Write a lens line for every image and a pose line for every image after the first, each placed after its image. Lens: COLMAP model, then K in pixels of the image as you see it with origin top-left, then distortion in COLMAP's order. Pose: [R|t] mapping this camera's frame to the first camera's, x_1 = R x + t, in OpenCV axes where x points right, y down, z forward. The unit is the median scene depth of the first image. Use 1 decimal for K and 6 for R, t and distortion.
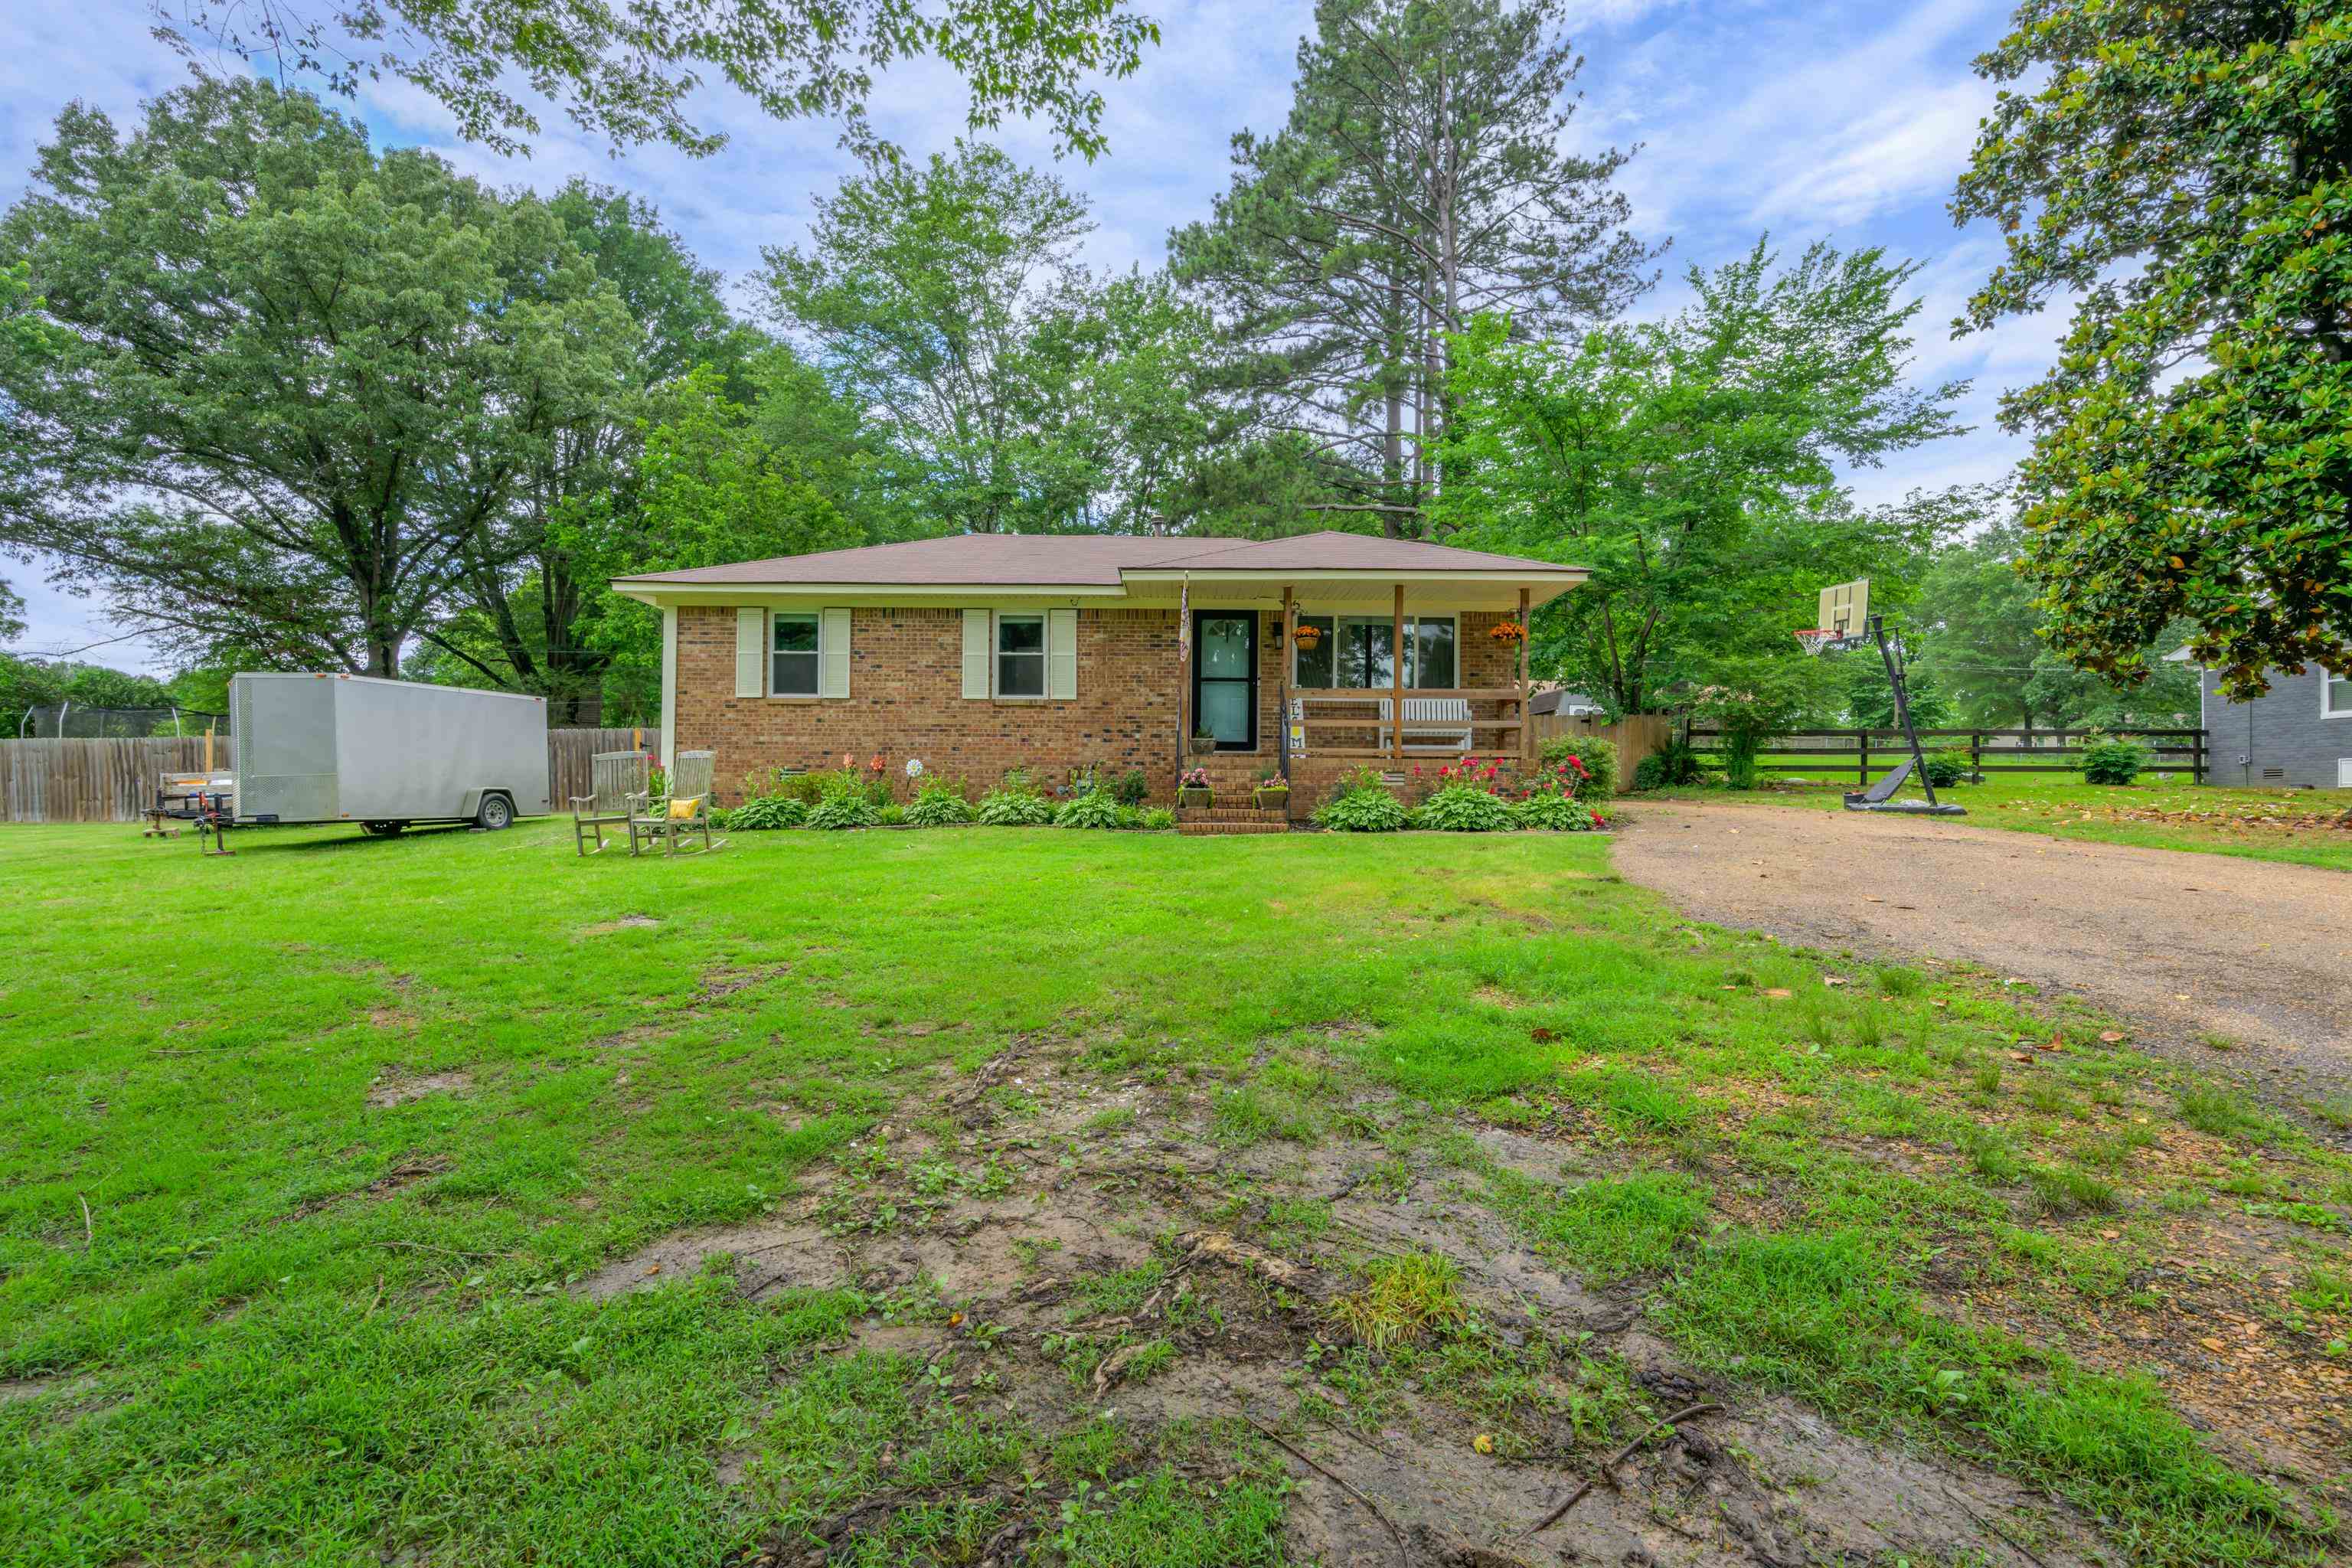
lens RADIAL K [[1066.1, 0, 1183.7], [0, 1066.1, 792.5], [0, 0, 1]] dist [0.001296, 0.000169]
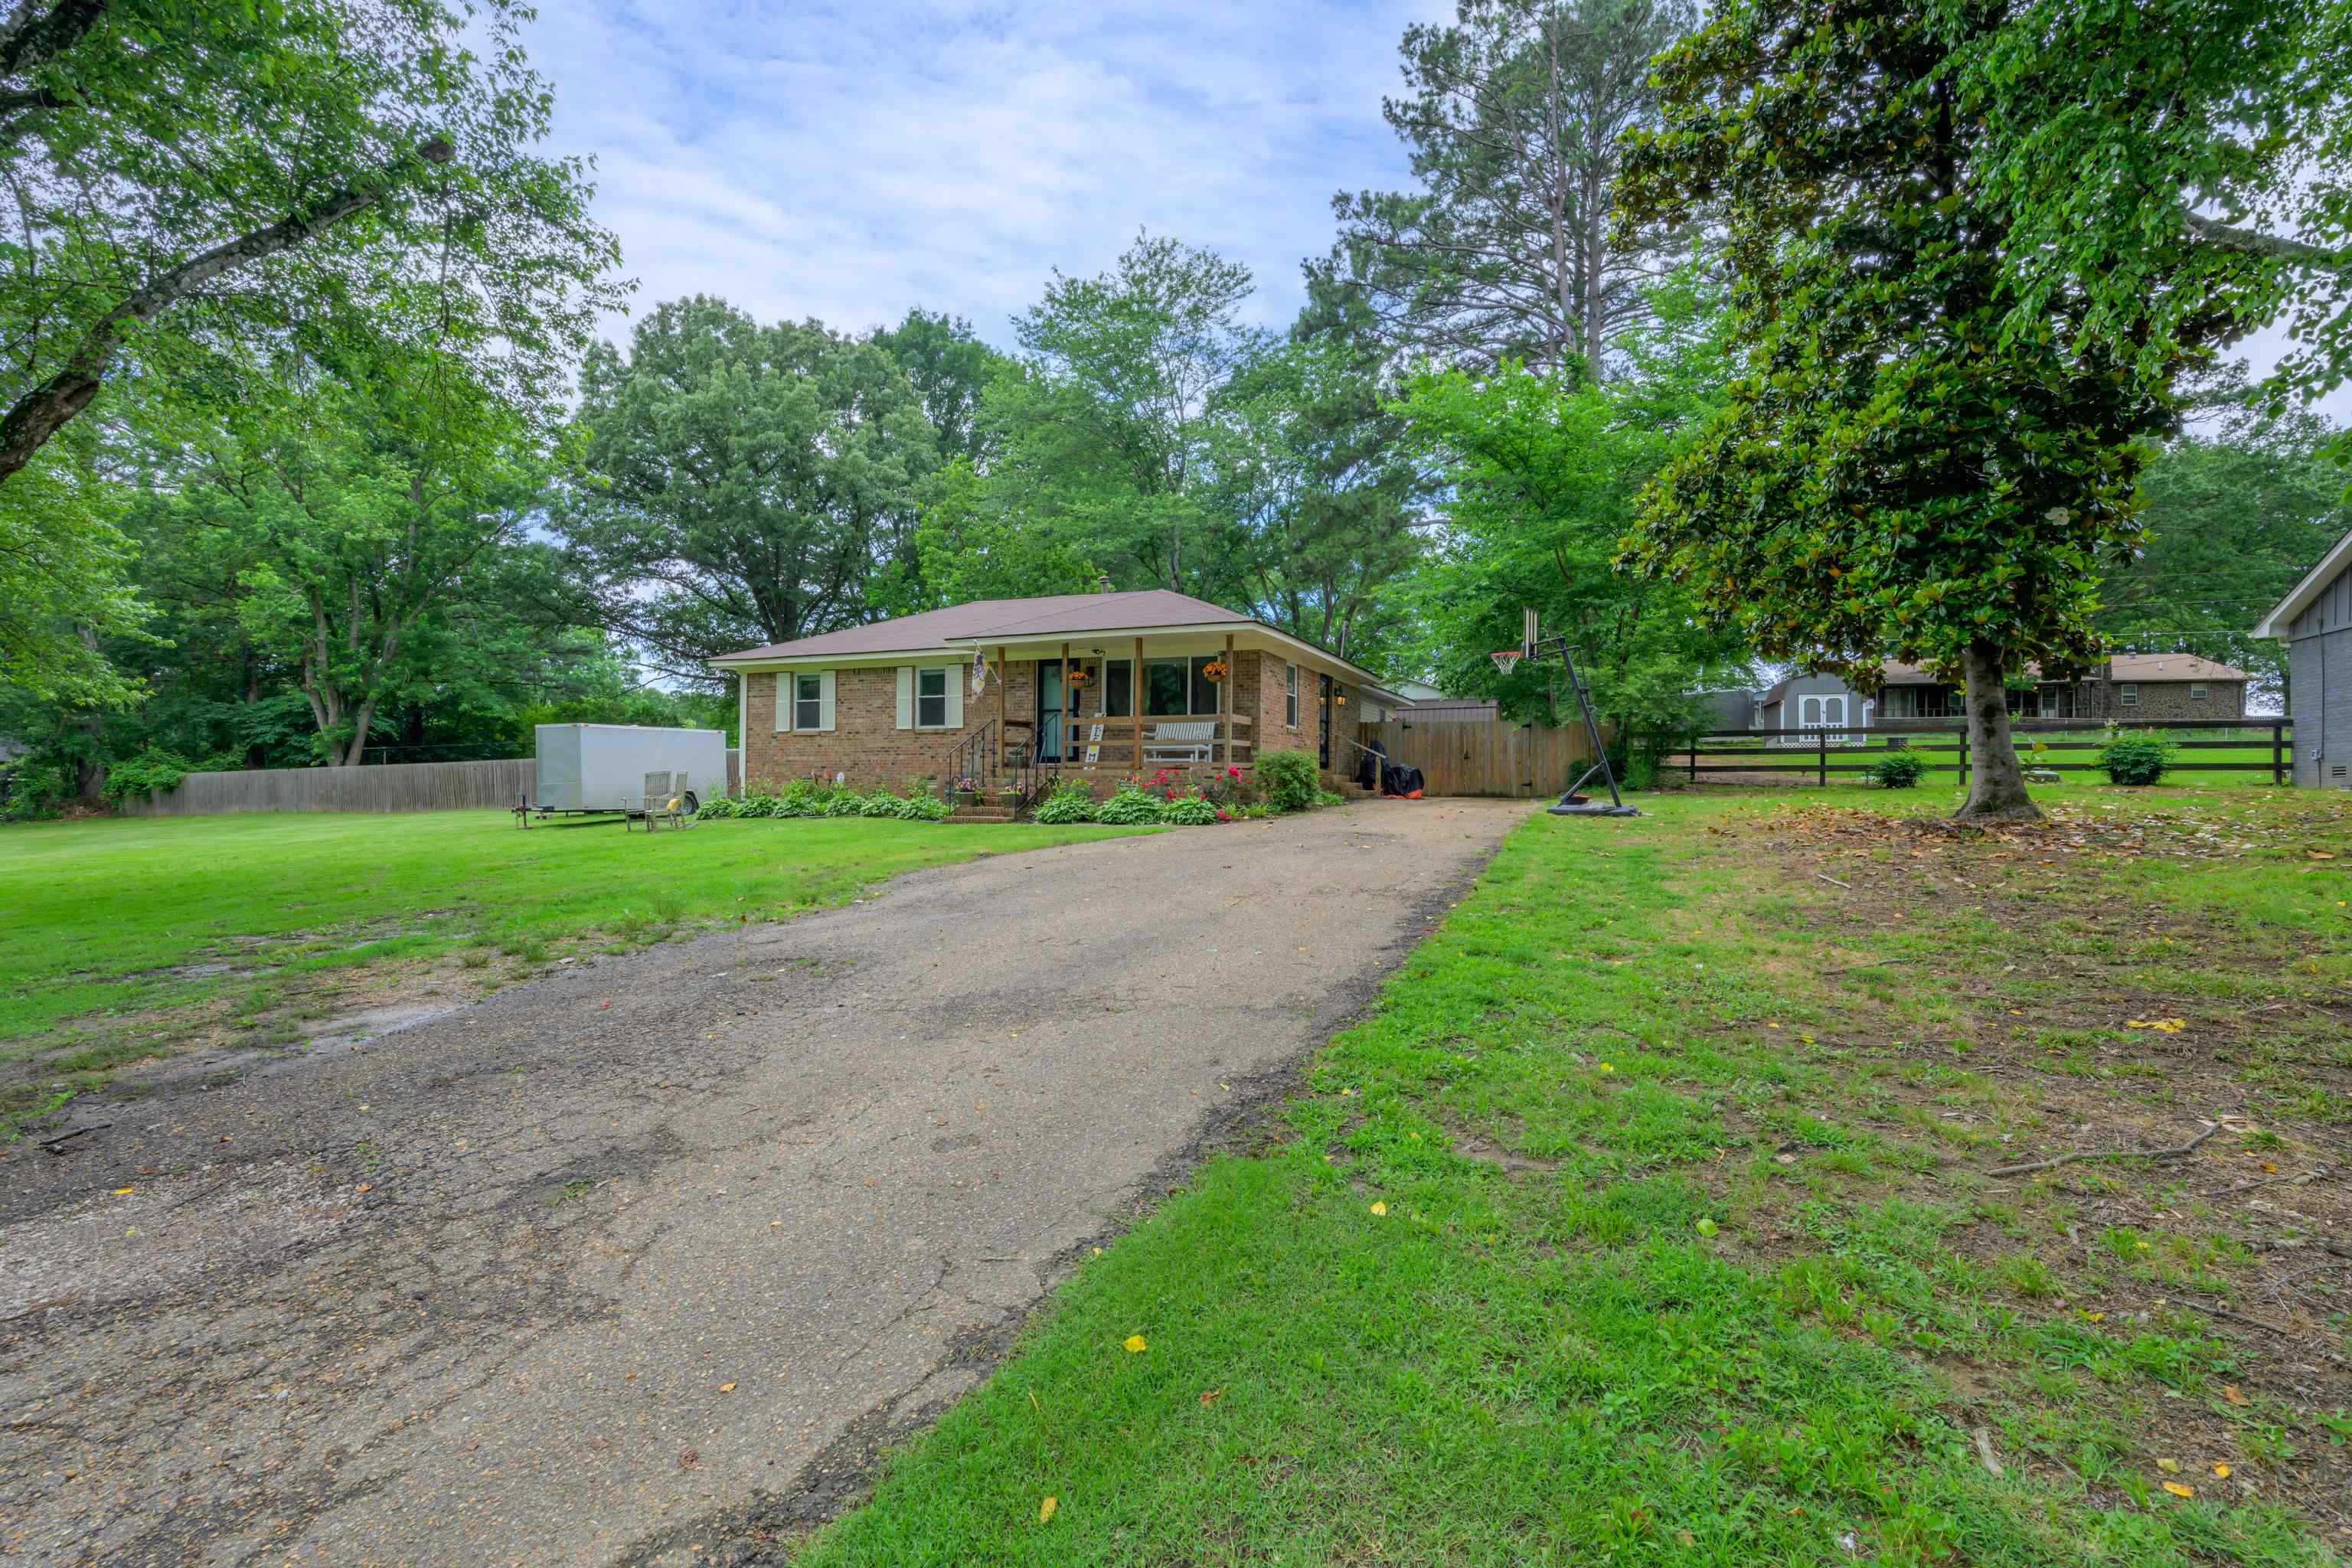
lens RADIAL K [[1066.1, 0, 1183.7], [0, 1066.1, 792.5], [0, 0, 1]] dist [0.001296, 0.000169]
pose [[0.922134, 0.001014, -0.386869, 0.708728], [0.001126, 0.999985, 0.005305, -0.009109], [0.386868, -0.005328, 0.922120, -0.182989]]
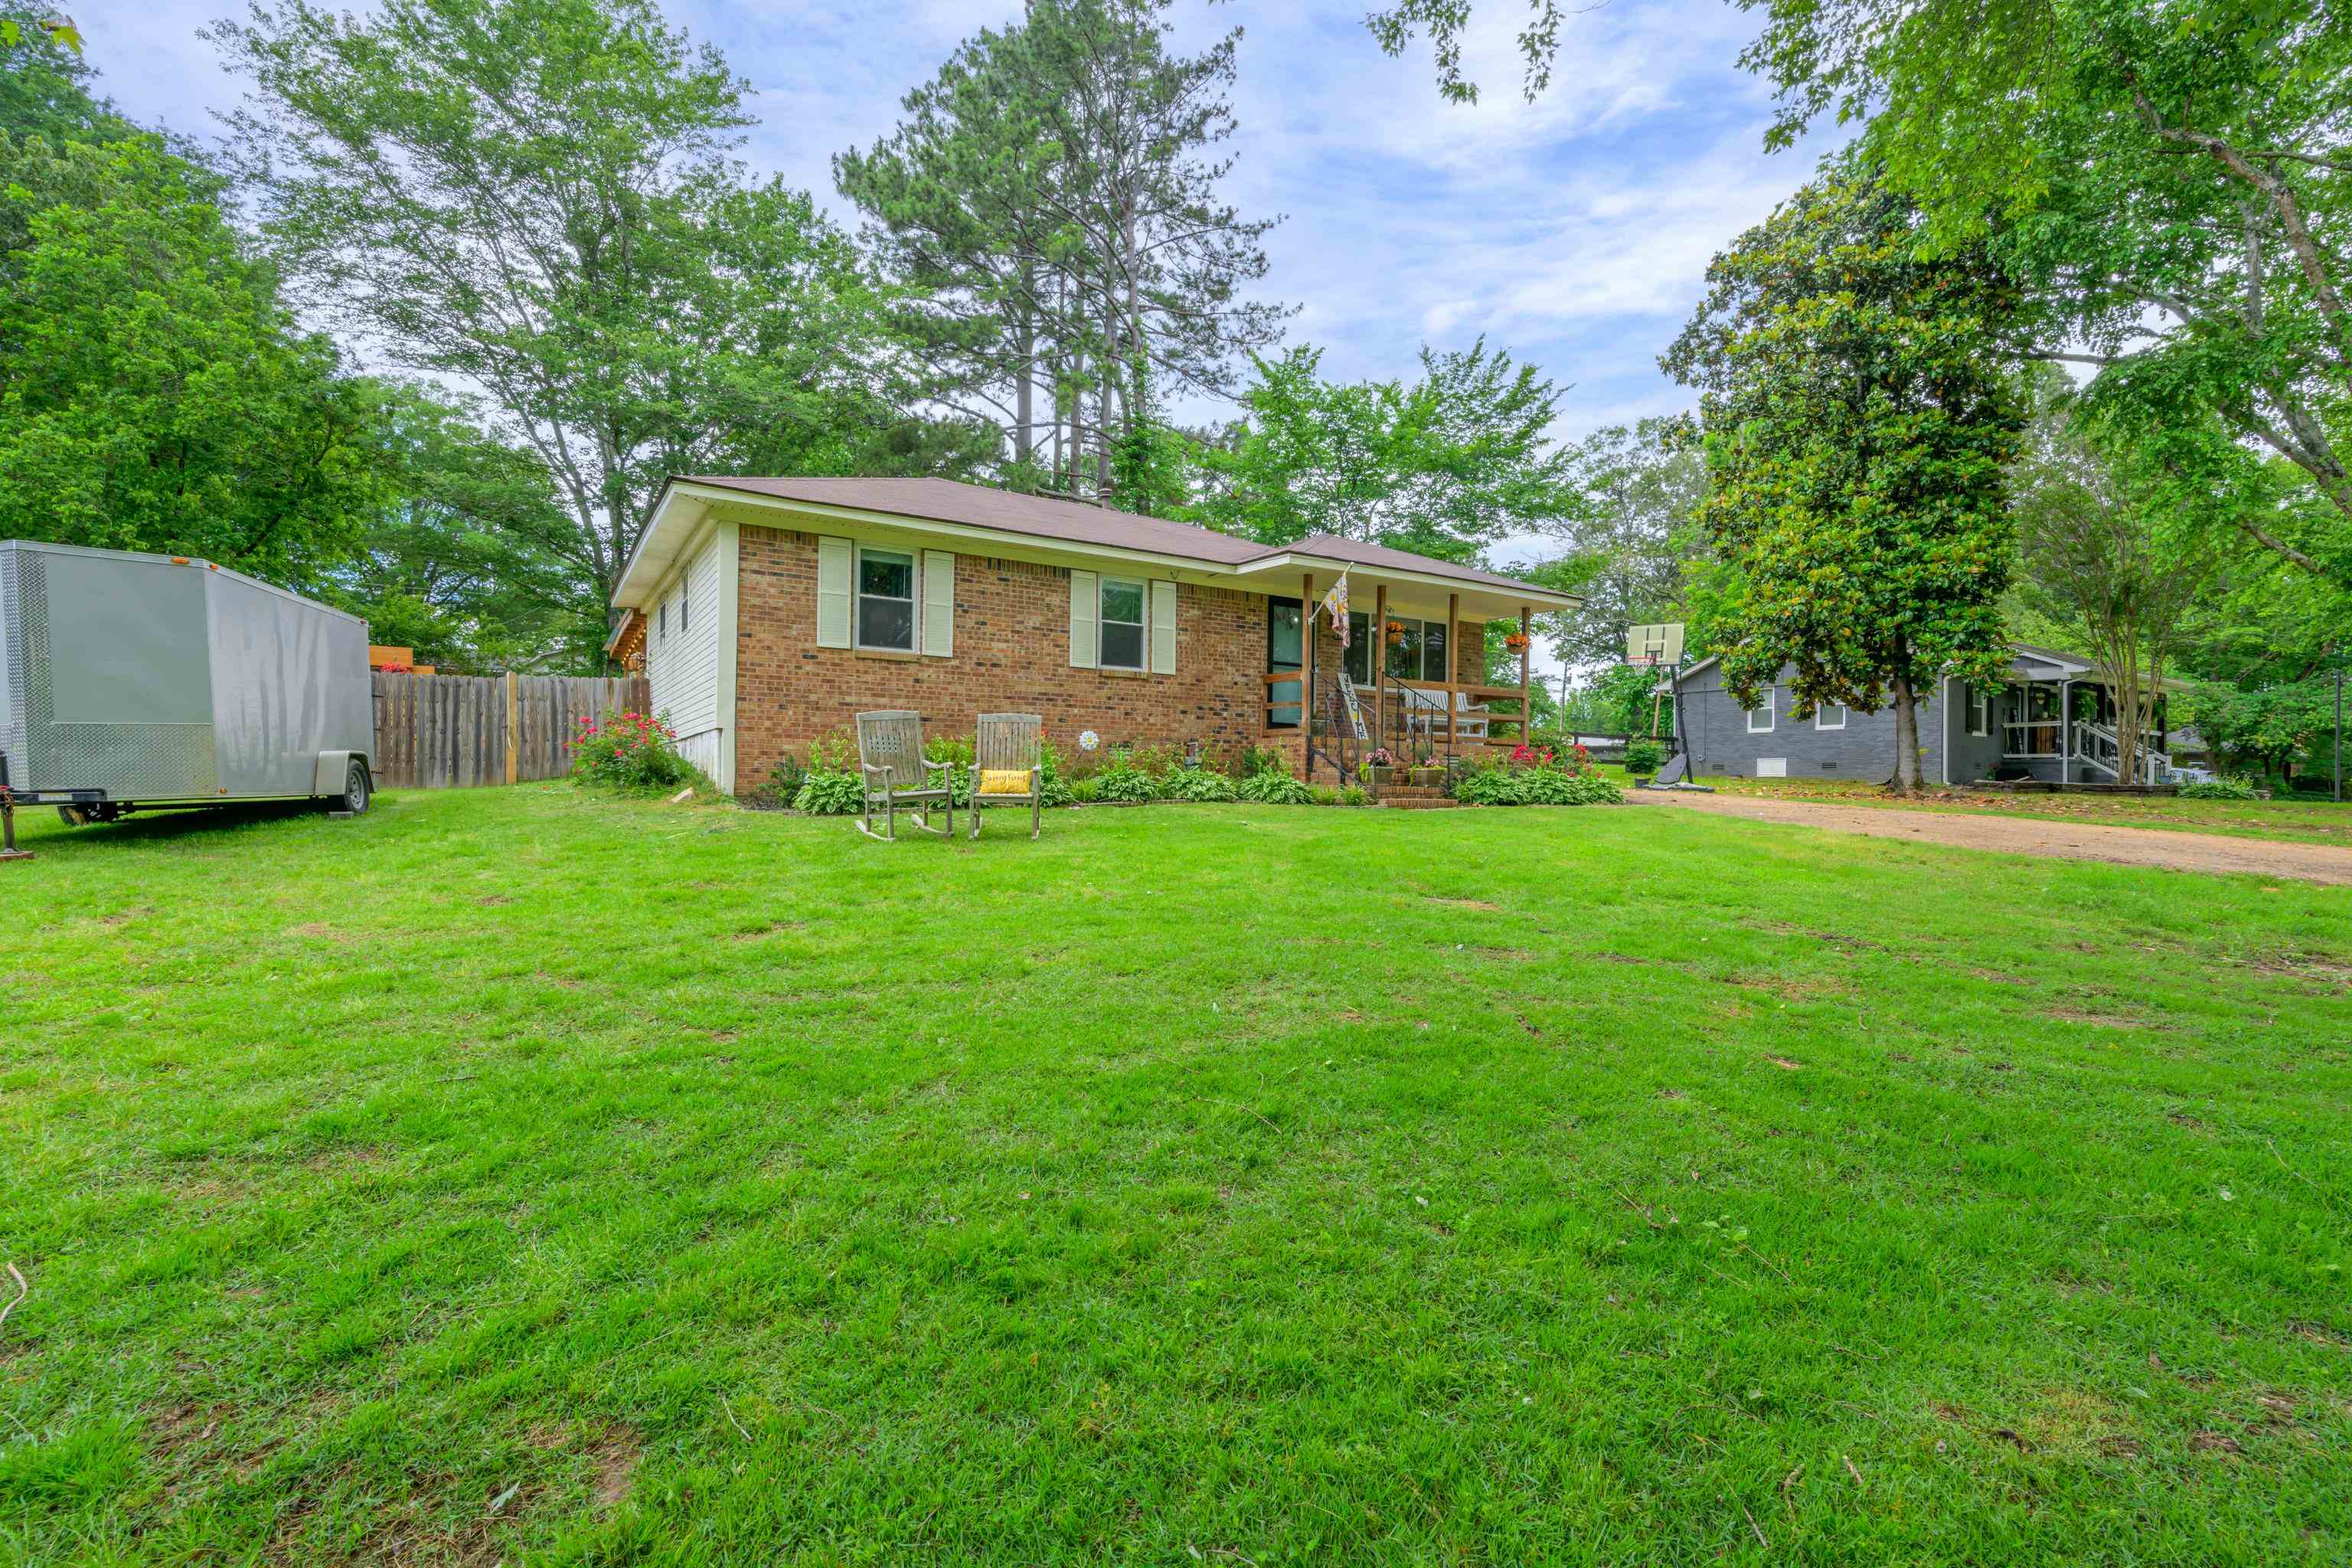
lens RADIAL K [[1066.1, 0, 1183.7], [0, 1066.1, 792.5], [0, 0, 1]] dist [0.001296, 0.000169]
pose [[0.842162, 0.000928, 0.539223, -0.620686], [-0.008467, 0.999898, 0.011503, 0.009708], [-0.539157, -0.014253, 0.842084, 0.167383]]
